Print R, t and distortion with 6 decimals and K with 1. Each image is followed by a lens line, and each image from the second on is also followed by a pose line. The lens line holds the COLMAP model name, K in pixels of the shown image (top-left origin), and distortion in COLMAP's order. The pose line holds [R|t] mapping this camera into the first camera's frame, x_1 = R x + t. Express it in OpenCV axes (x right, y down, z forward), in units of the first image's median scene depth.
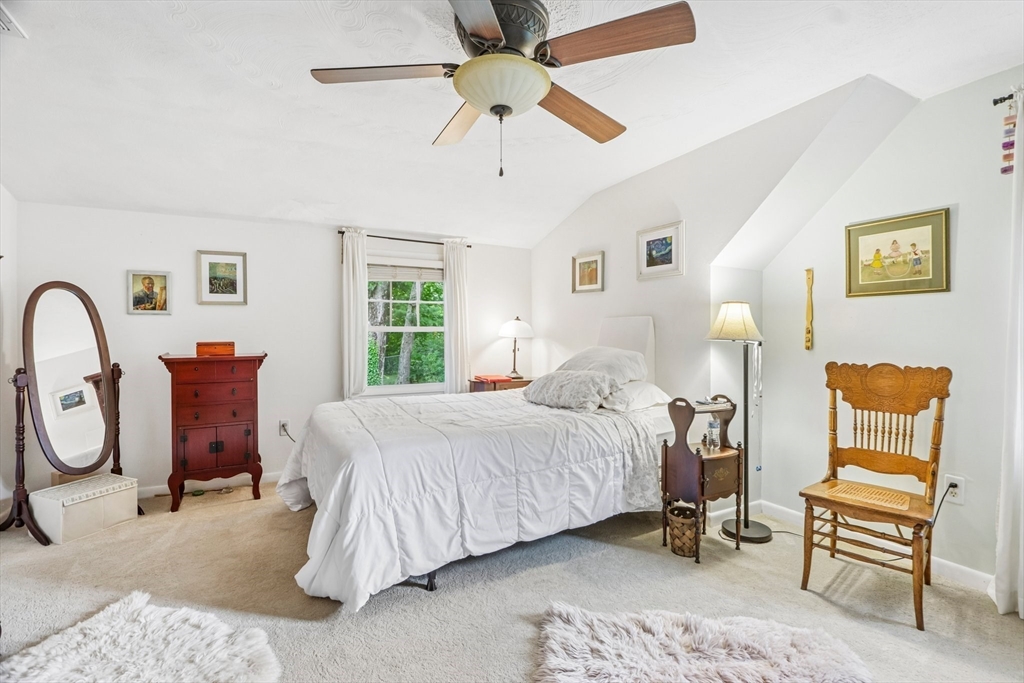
lens RADIAL K [[481.3, 0, 508.7], [0, 481.3, 338.0], [0, 0, 1]] dist [-0.021295, 0.004316]
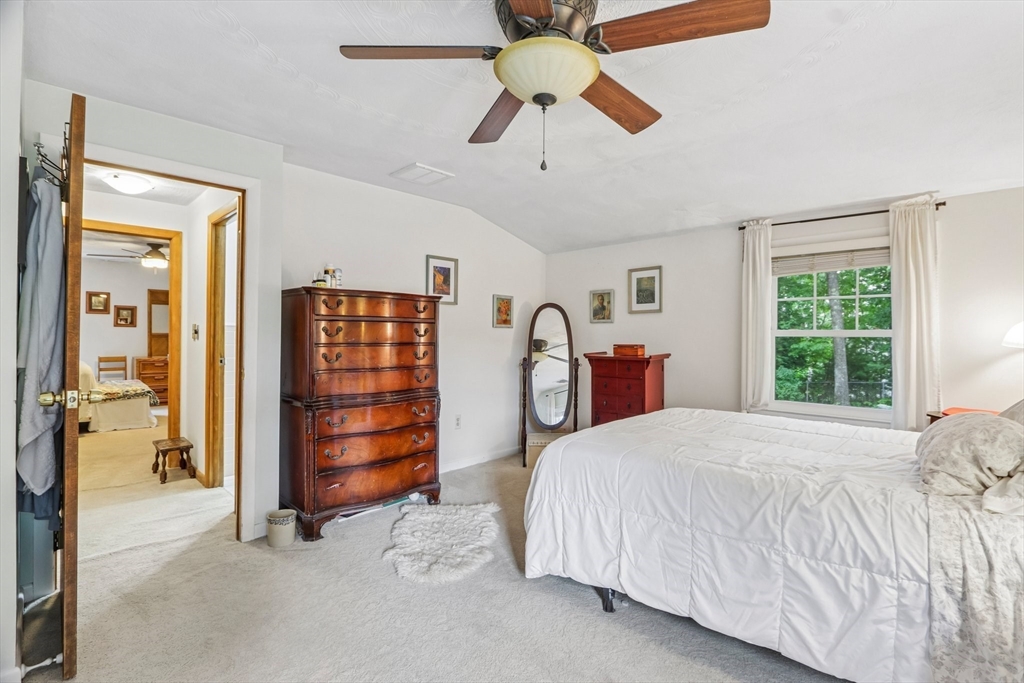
lens RADIAL K [[481.3, 0, 508.7], [0, 481.3, 338.0], [0, 0, 1]] dist [-0.021295, 0.004316]
pose [[0.302055, 0.008185, -0.953255, 0.573408], [-0.015466, 0.999874, 0.003684, -0.009750], [0.953165, 0.013630, 0.302143, 0.444257]]
